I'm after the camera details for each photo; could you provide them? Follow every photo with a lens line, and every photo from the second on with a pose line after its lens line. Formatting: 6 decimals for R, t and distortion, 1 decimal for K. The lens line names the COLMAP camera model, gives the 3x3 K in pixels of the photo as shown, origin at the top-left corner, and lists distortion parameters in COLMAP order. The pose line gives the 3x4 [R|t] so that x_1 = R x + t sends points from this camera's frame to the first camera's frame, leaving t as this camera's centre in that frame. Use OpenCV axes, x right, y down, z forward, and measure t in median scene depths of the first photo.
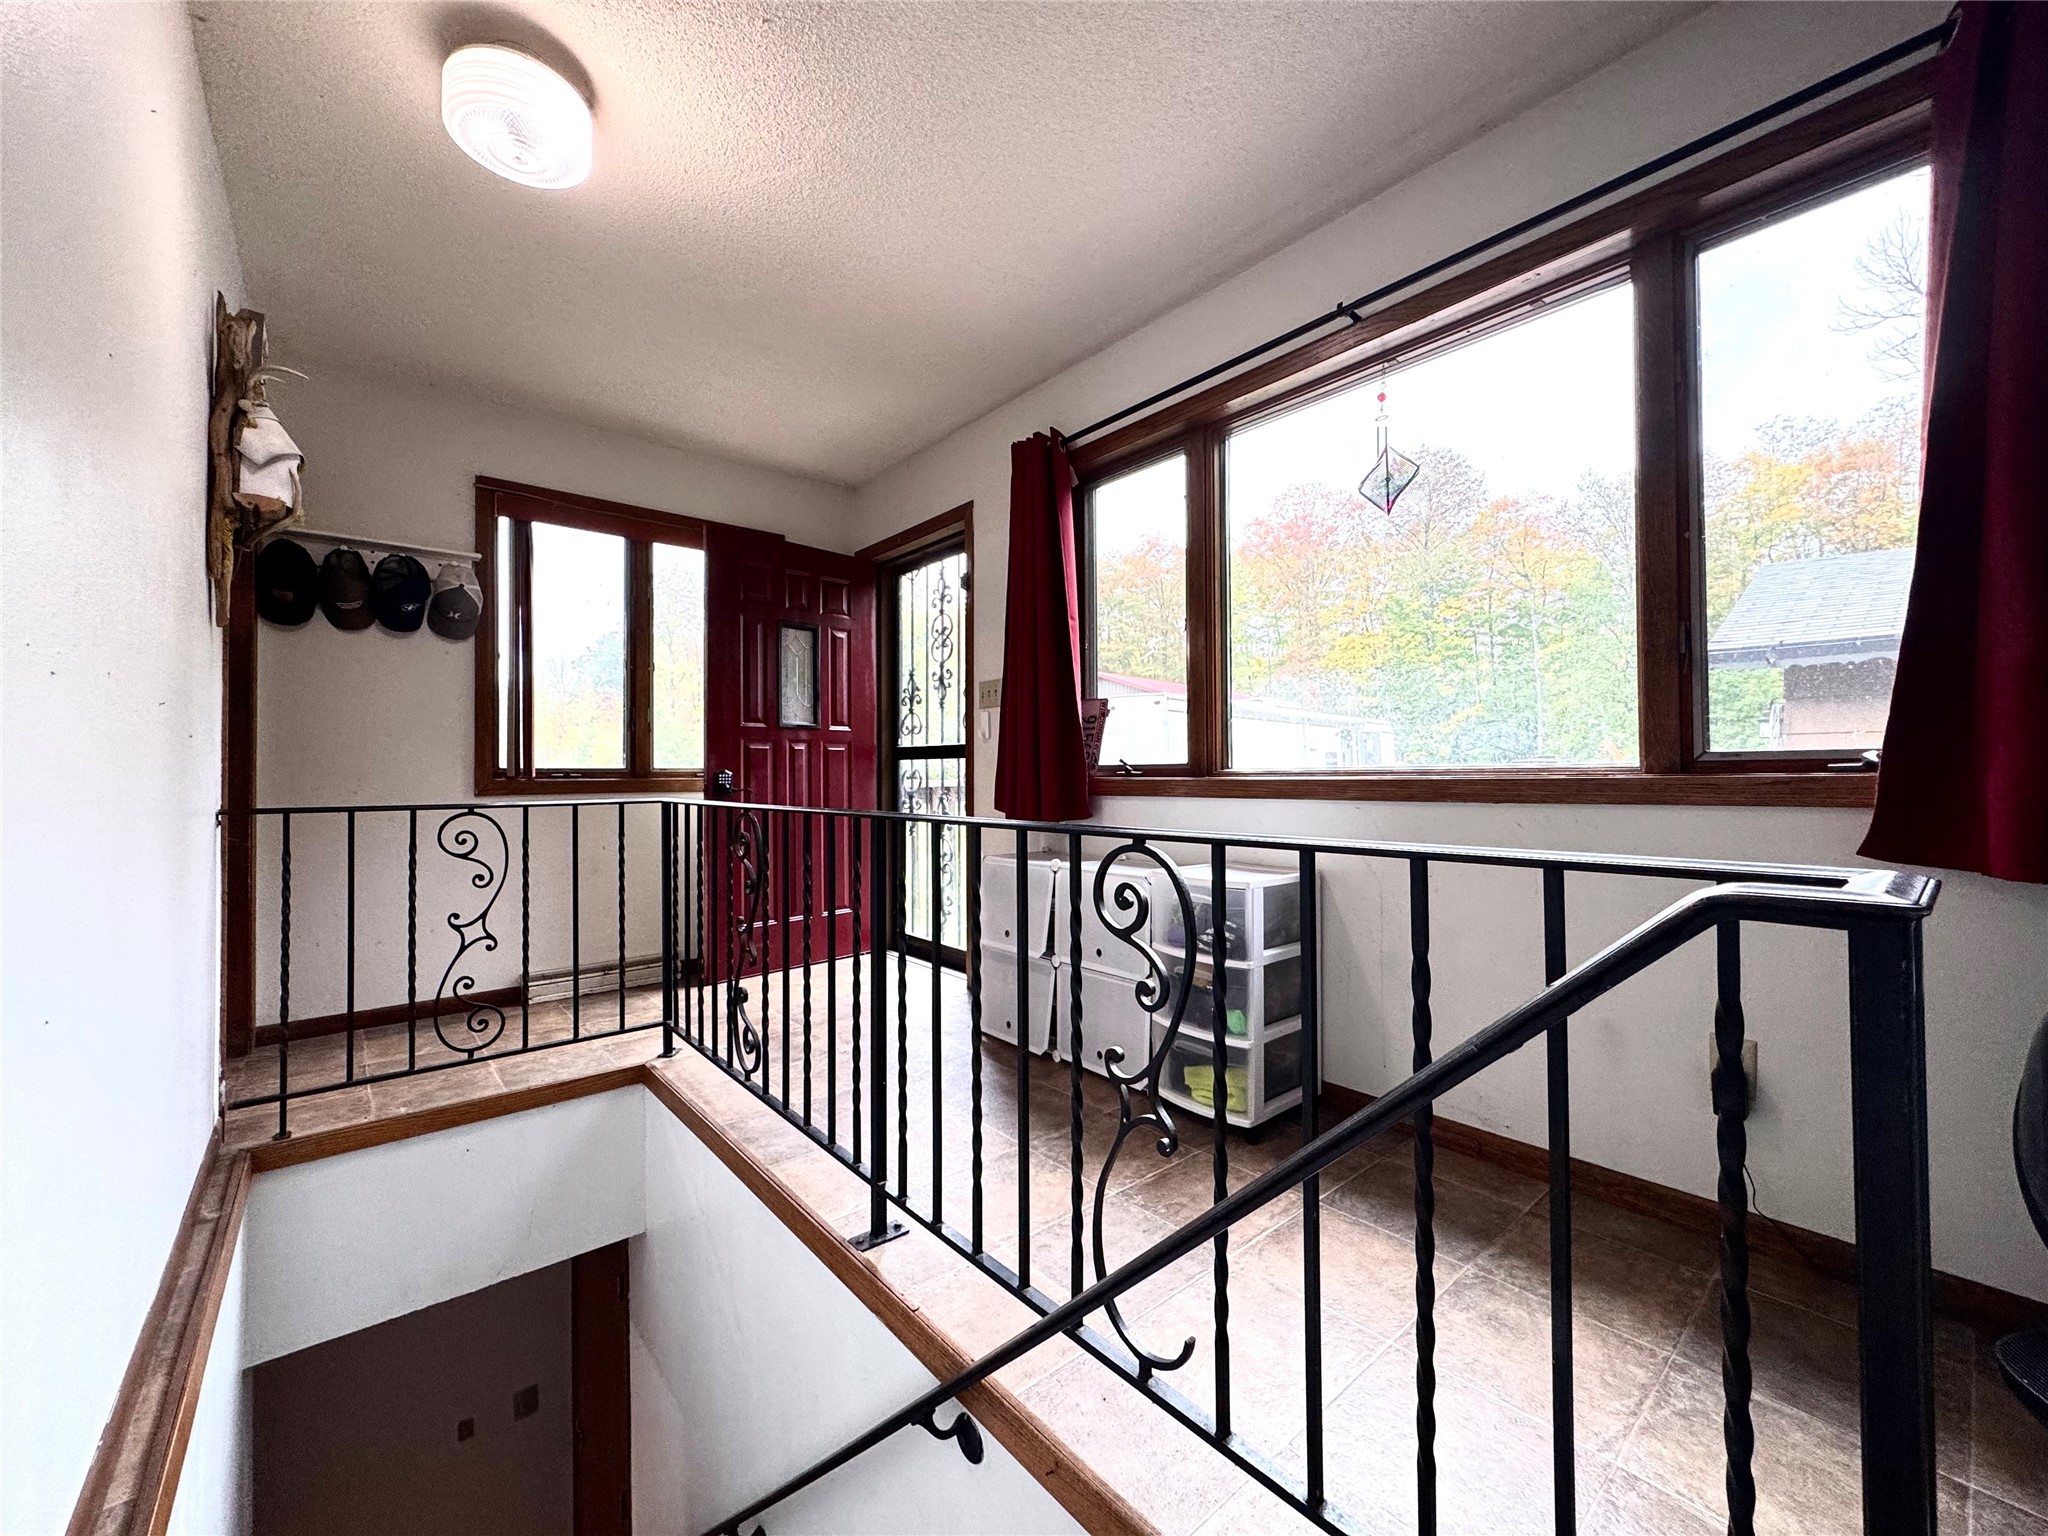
lens RADIAL K [[818.6, 0, 1022.2], [0, 818.6, 764.7], [0, 0, 1]] dist [-0.001788, -0.000059]
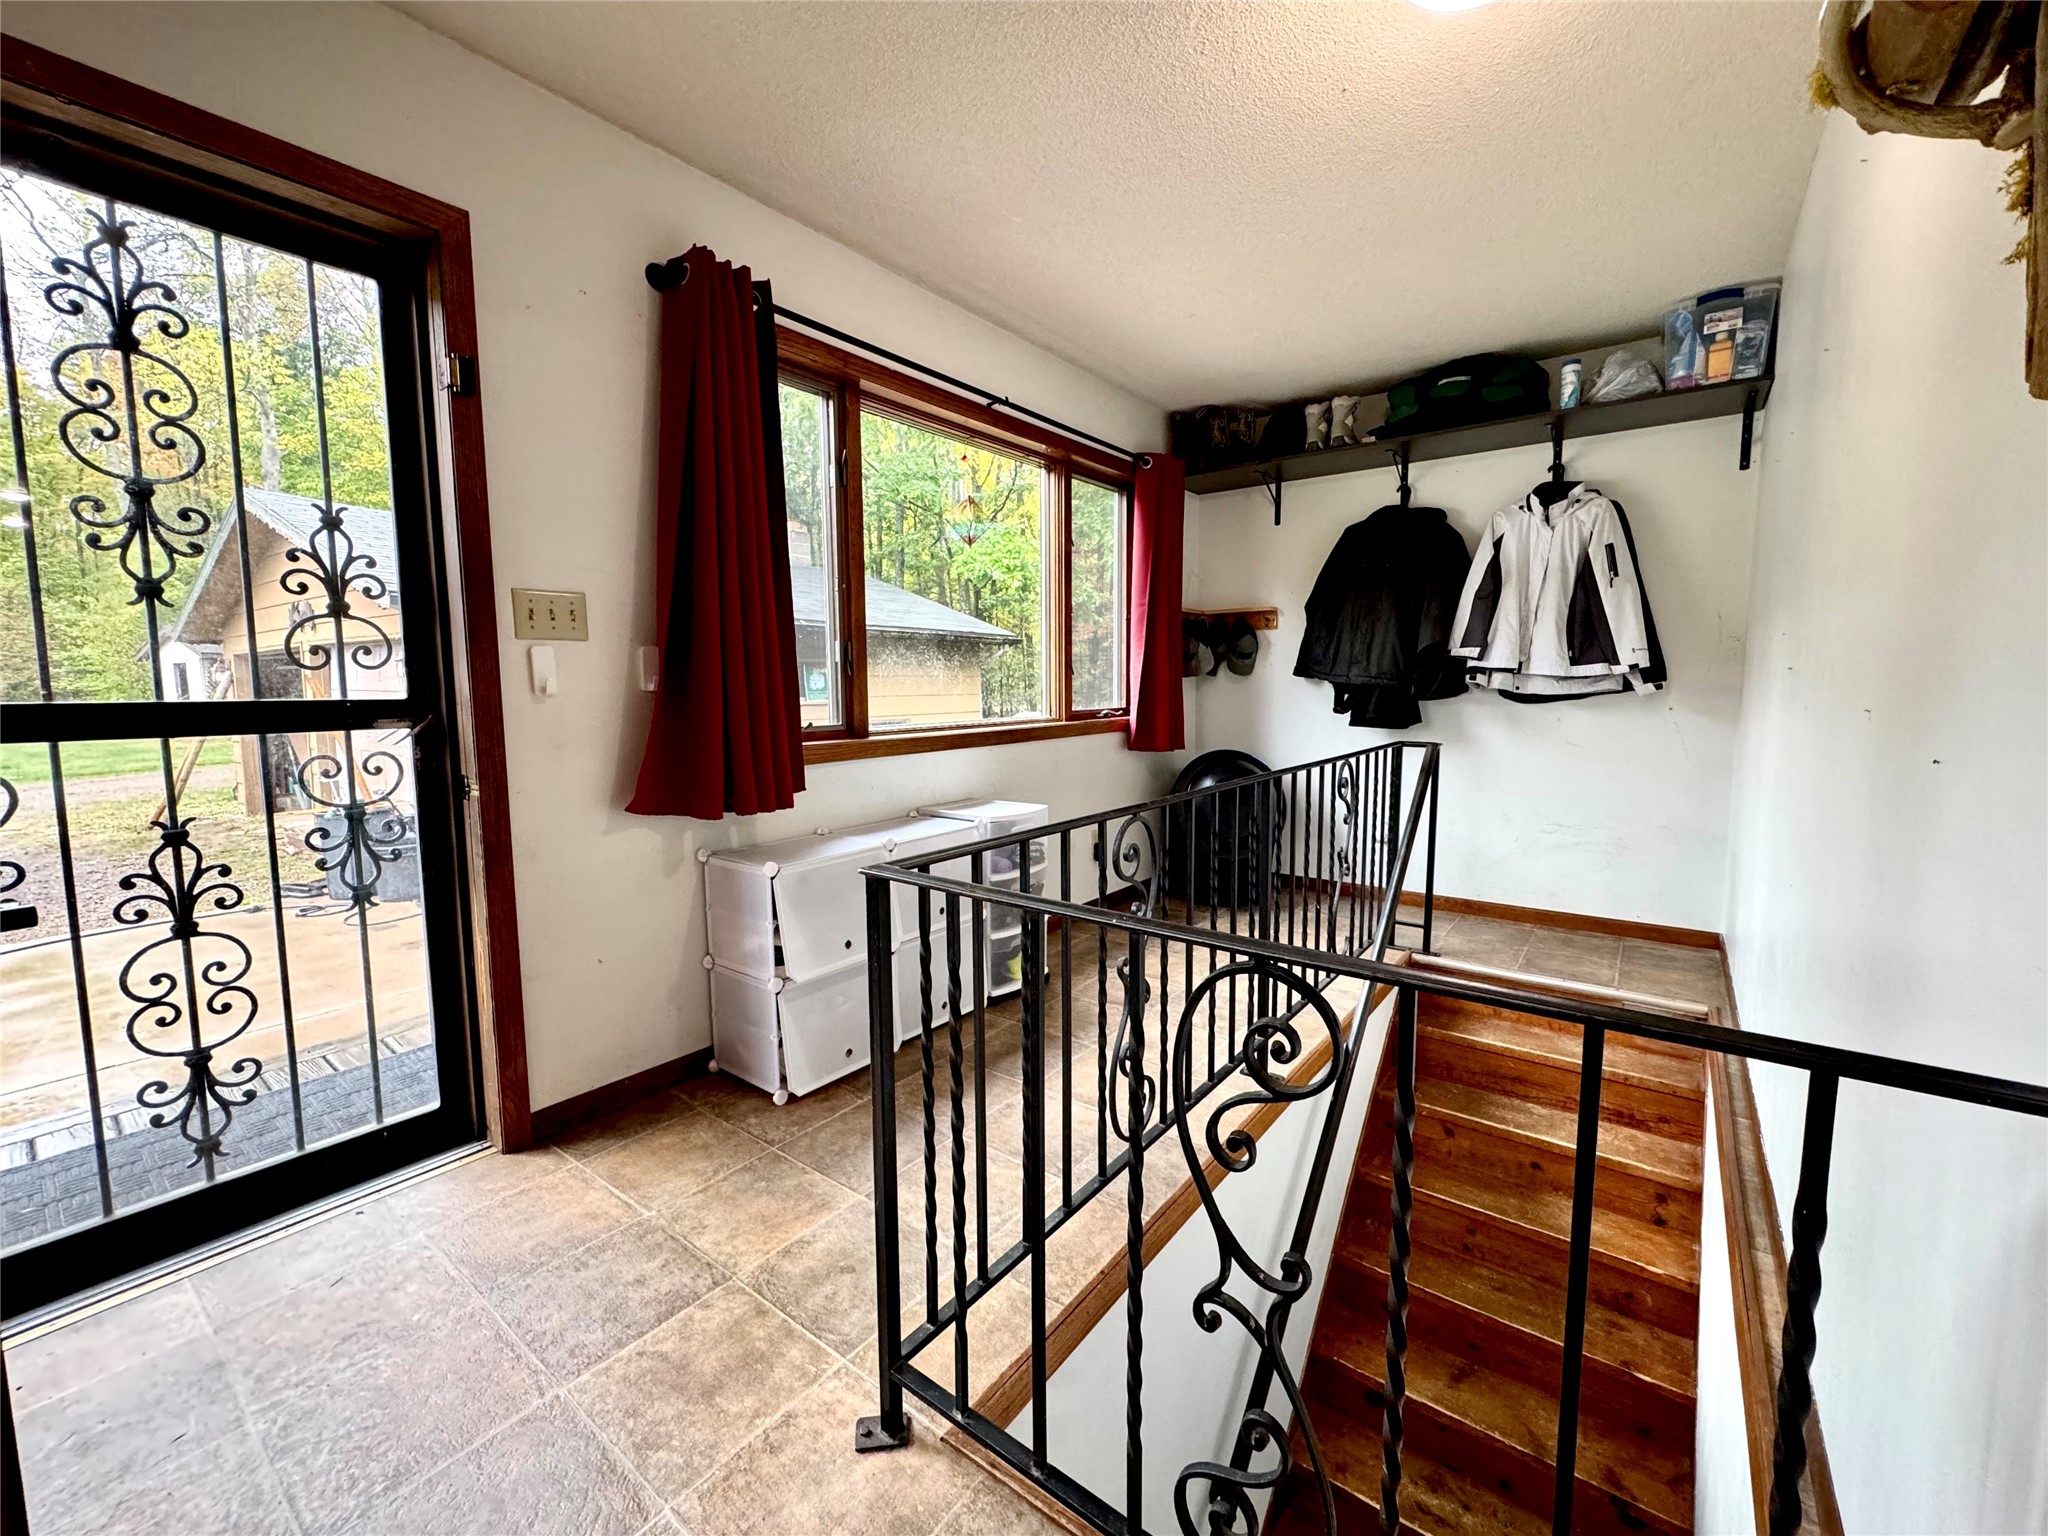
lens RADIAL K [[818.6, 0, 1022.2], [0, 818.6, 764.7], [0, 0, 1]] dist [-0.001788, -0.000059]
pose [[-0.201466, -0.084593, 0.975836, -0.822735], [-0.002835, 0.996310, 0.085783, -0.039841], [-0.979491, 0.014516, -0.200963, 0.987605]]
